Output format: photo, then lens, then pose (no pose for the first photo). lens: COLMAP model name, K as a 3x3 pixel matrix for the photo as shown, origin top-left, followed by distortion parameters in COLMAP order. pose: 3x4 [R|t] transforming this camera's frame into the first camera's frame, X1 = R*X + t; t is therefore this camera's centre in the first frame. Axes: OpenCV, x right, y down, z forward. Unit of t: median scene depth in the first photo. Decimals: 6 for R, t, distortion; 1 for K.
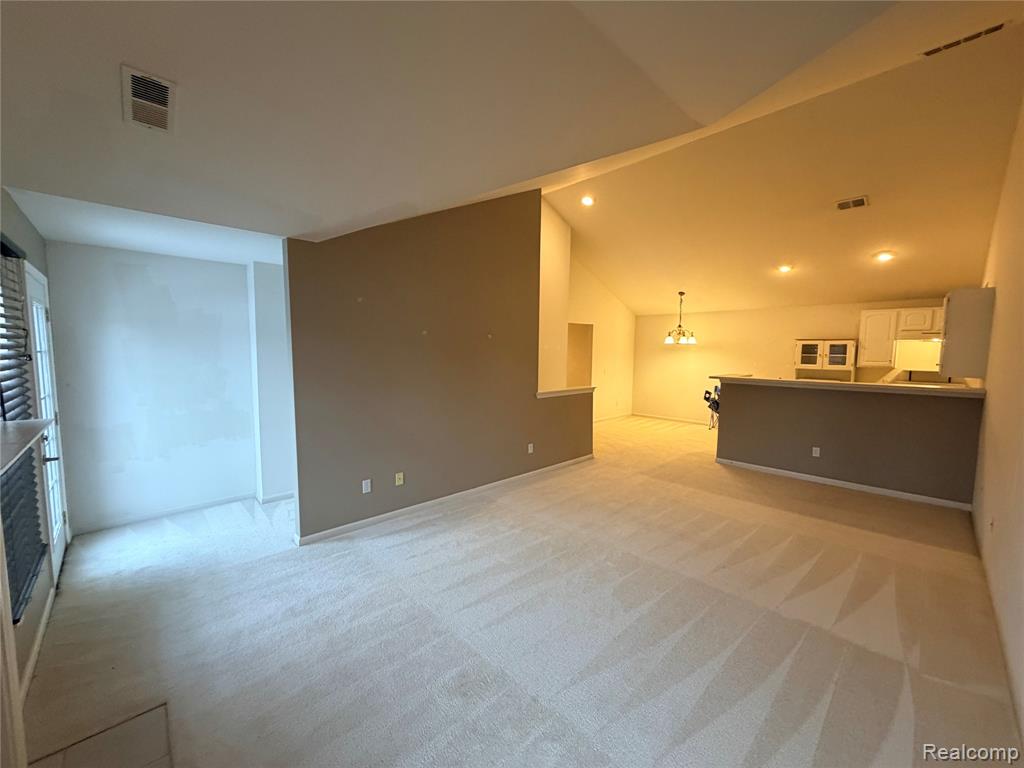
lens RADIAL K [[407.9, 0, 512.0], [0, 407.9, 384.0], [0, 0, 1]] dist [0.000538, 0.000061]
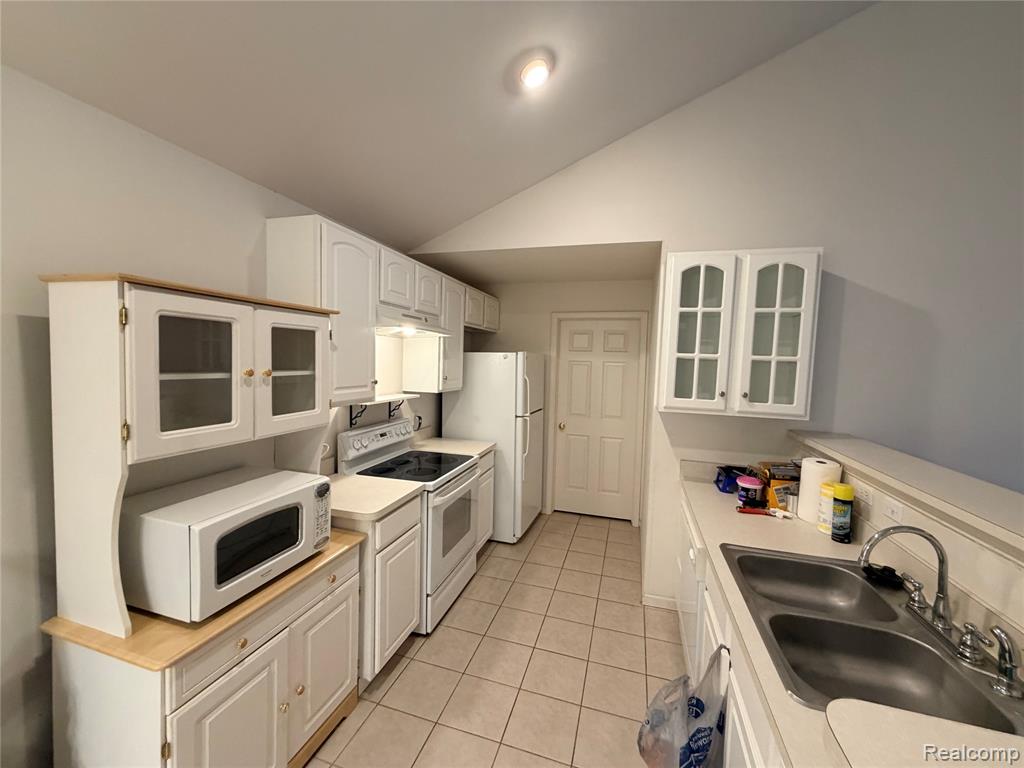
lens RADIAL K [[407.9, 0, 512.0], [0, 407.9, 384.0], [0, 0, 1]] dist [0.000538, 0.000061]
pose [[-0.493801, -0.079891, 0.865897, 0.507700], [0.034909, 0.993147, 0.111539, -0.084963], [-0.868874, 0.085306, -0.487627, 0.986838]]
